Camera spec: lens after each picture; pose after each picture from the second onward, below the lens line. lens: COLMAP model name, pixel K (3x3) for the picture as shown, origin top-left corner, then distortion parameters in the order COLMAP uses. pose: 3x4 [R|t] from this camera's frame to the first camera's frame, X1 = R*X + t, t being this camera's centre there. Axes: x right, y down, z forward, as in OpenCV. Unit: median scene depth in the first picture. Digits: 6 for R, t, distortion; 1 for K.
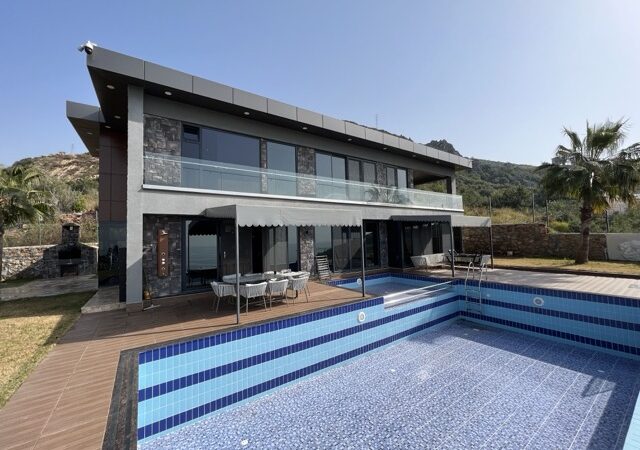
lens RADIAL K [[255.2, 0, 319.4], [0, 255.2, 226.7], [0, 0, 1]] dist [-0.001056, -0.000152]
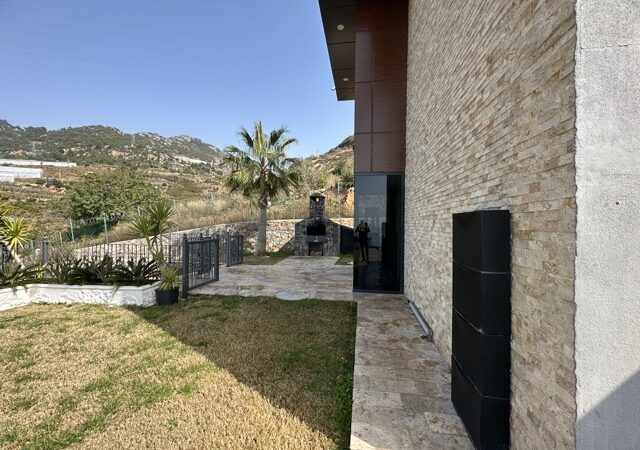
lens RADIAL K [[255.0, 0, 319.8], [0, 255.0, 223.4], [0, 0, 1]] dist [-0.000243, 0.000095]
pose [[0.724902, 0.034595, -0.687983, -0.656900], [-0.001969, 0.998838, 0.048151, 0.075342], [0.688850, -0.033550, 0.724127, 0.669079]]
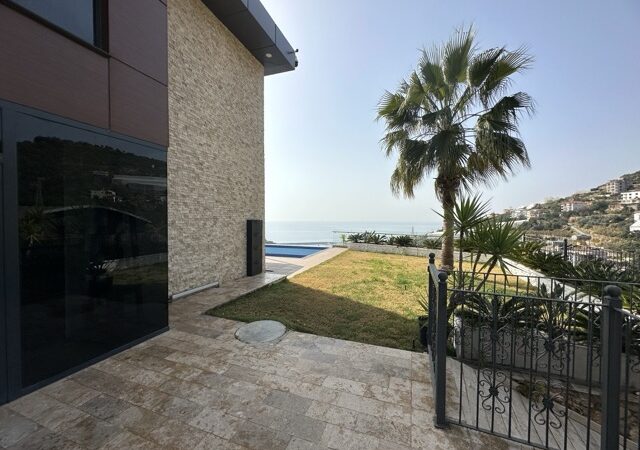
lens RADIAL K [[255.0, 0, 319.8], [0, 255.0, 223.4], [0, 0, 1]] dist [-0.000243, 0.000095]
pose [[-0.589864, 0.005801, 0.807482, -1.573398], [-0.029610, 0.999146, -0.028808, 0.107562], [-0.806960, -0.040903, -0.589188, 1.274090]]
